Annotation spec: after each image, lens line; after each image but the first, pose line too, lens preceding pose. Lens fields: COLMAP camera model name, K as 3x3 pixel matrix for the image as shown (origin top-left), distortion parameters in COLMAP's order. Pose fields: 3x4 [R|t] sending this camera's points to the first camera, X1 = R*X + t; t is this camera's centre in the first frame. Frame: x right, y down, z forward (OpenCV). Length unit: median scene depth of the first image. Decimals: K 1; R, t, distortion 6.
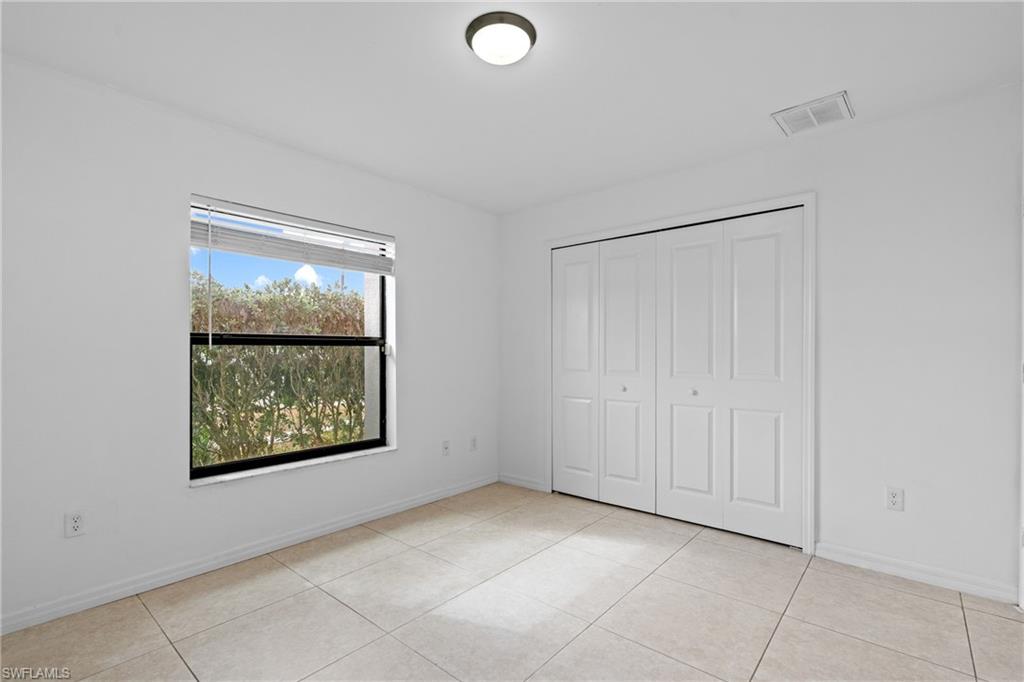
lens RADIAL K [[471.8, 0, 513.8], [0, 471.8, 337.8], [0, 0, 1]] dist [-0.009078, 0.000408]
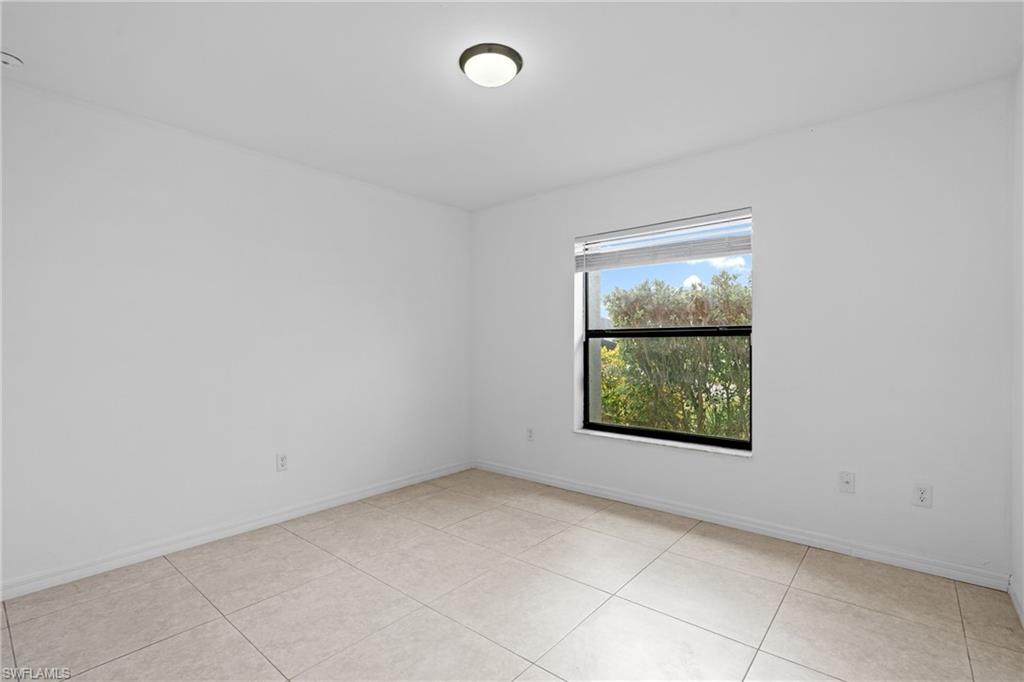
lens RADIAL K [[471.8, 0, 513.8], [0, 471.8, 337.8], [0, 0, 1]] dist [-0.009078, 0.000408]
pose [[0.011358, -0.010119, -0.999884, 0.674329], [0.028421, 0.999548, -0.009793, 0.019602], [0.999532, -0.028307, 0.011640, 0.644568]]
